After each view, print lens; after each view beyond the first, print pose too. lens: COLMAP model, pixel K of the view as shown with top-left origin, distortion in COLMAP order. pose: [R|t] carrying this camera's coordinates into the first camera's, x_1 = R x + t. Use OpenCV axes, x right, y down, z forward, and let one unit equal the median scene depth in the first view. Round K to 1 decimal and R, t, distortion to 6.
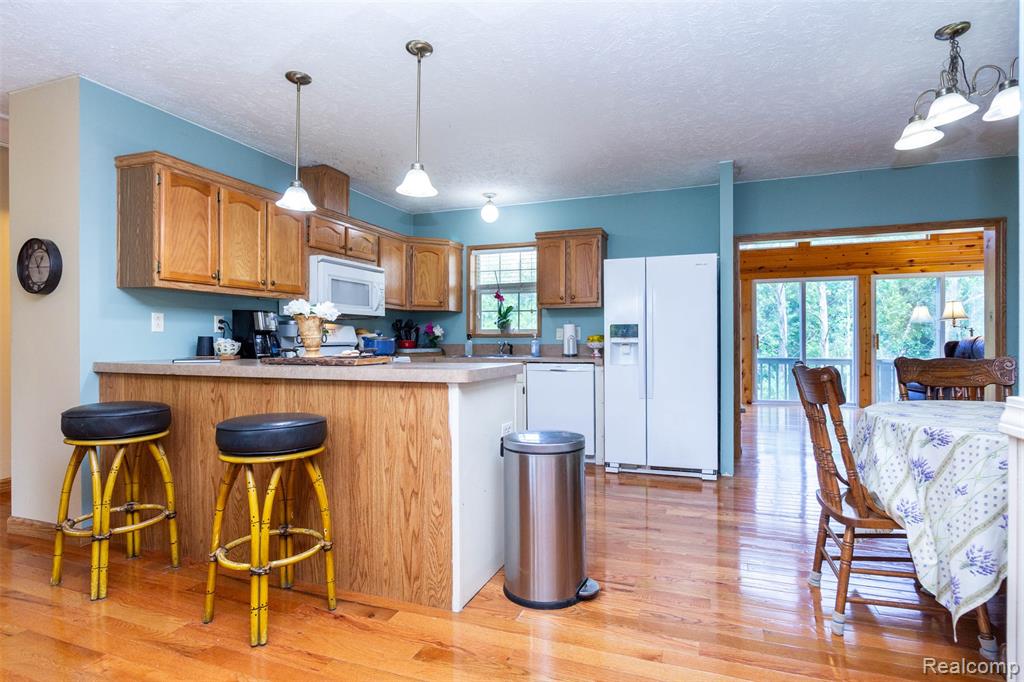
lens RADIAL K [[519.0, 0, 529.8], [0, 519.0, 342.7], [0, 0, 1]] dist [0.000663, -0.001432]
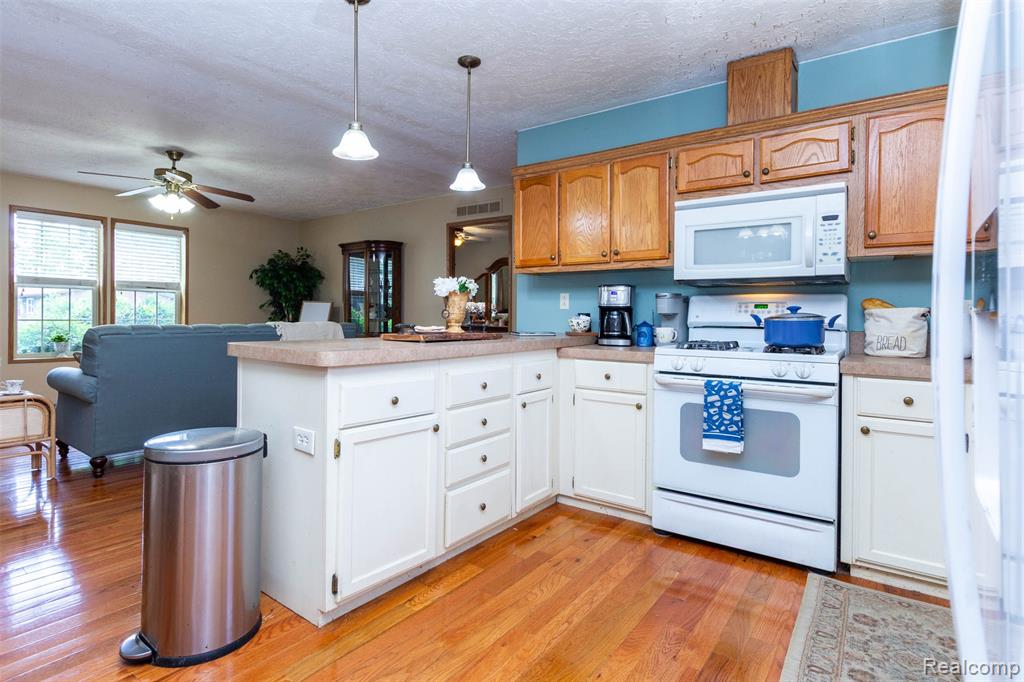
lens RADIAL K [[519.0, 0, 506.8], [0, 519.0, 324.7], [0, 0, 1]] dist [0.000663, -0.001432]
pose [[-0.289273, 0.019127, -0.957055, 0.327935], [-0.014663, 0.999595, 0.024409, -0.009024], [0.957134, 0.021094, -0.288876, 0.871837]]
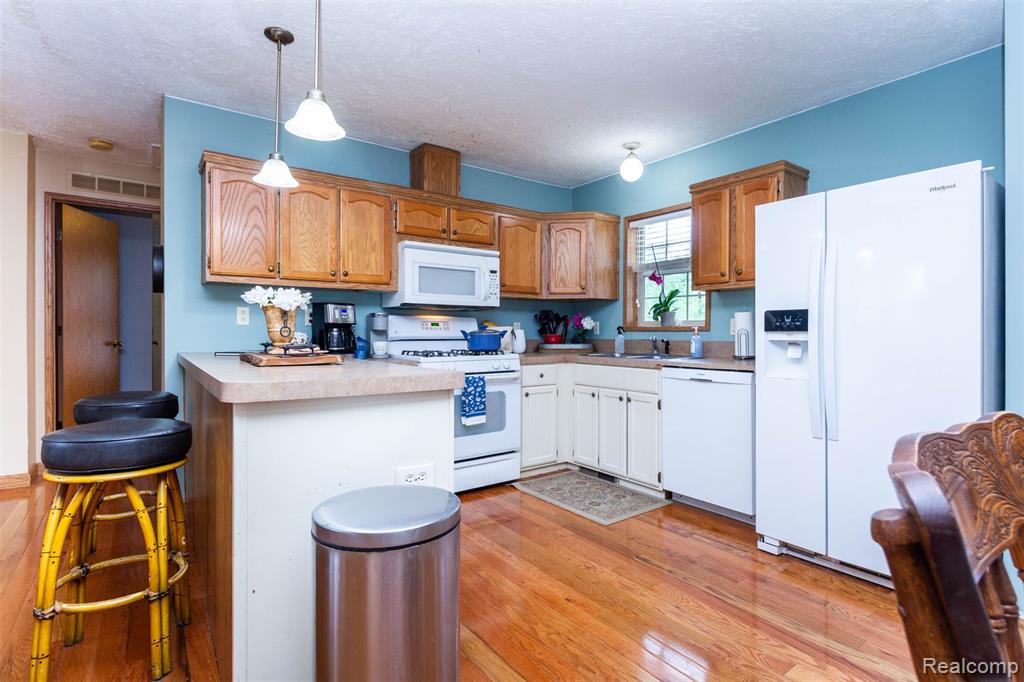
lens RADIAL K [[519.0, 0, 510.9], [0, 519.0, 335.4], [0, 0, 1]] dist [0.000663, -0.001432]
pose [[0.833298, 0.007556, -0.552772, 0.229822], [-0.008764, 0.999961, 0.000457, -0.003557], [0.552754, 0.004464, 0.833332, 0.302121]]
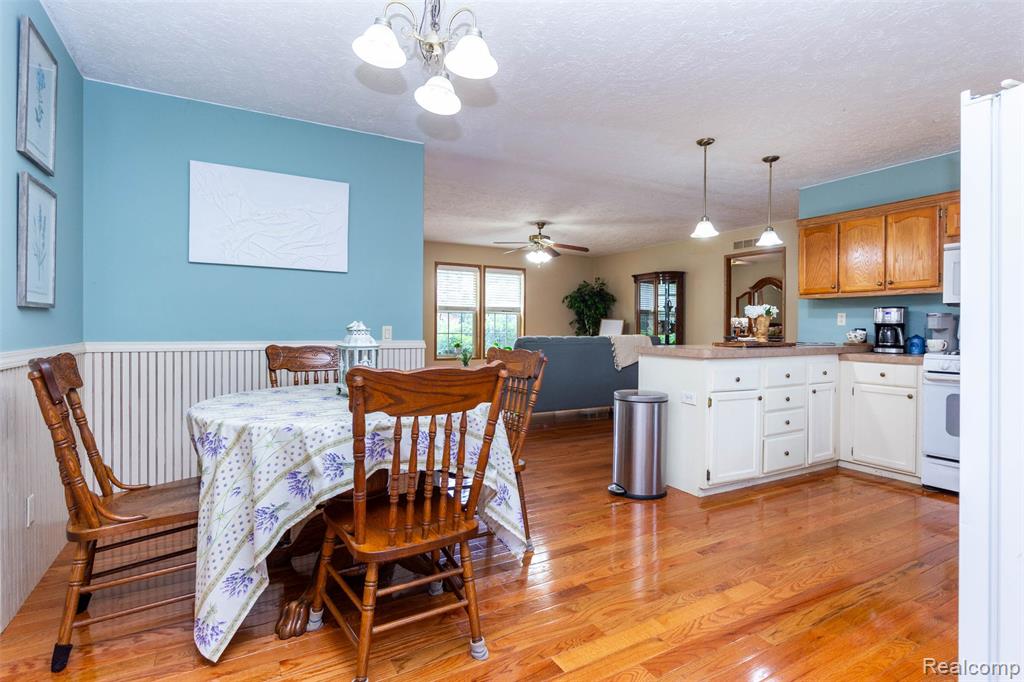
lens RADIAL K [[519.0, 0, 525.6], [0, 519.0, 333.0], [0, 0, 1]] dist [0.000663, -0.001432]
pose [[-0.649463, 0.008097, -0.760350, 0.748995], [-0.008136, 0.999812, 0.017597, -0.012577], [0.760349, 0.017615, -0.649275, 0.918174]]
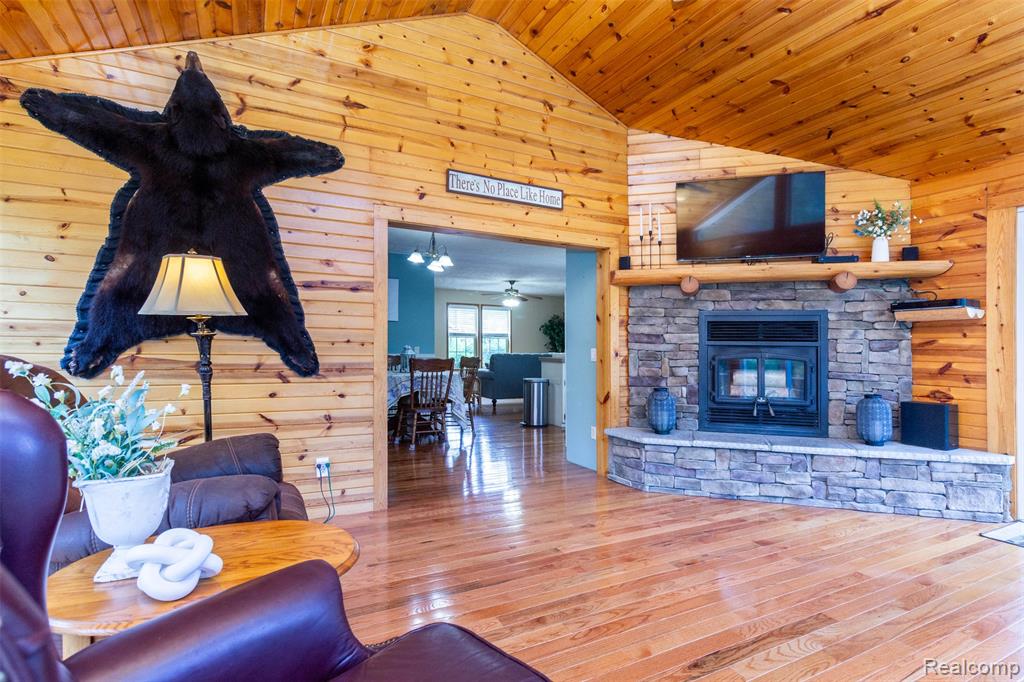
lens RADIAL K [[519.0, 0, 545.2], [0, 519.0, 329.2], [0, 0, 1]] dist [0.000663, -0.001432]
pose [[-0.656194, -0.021636, -0.754282, 1.308260], [-0.002598, 0.999648, -0.026414, -0.022662], [0.754587, -0.015373, -0.656019, 1.694946]]
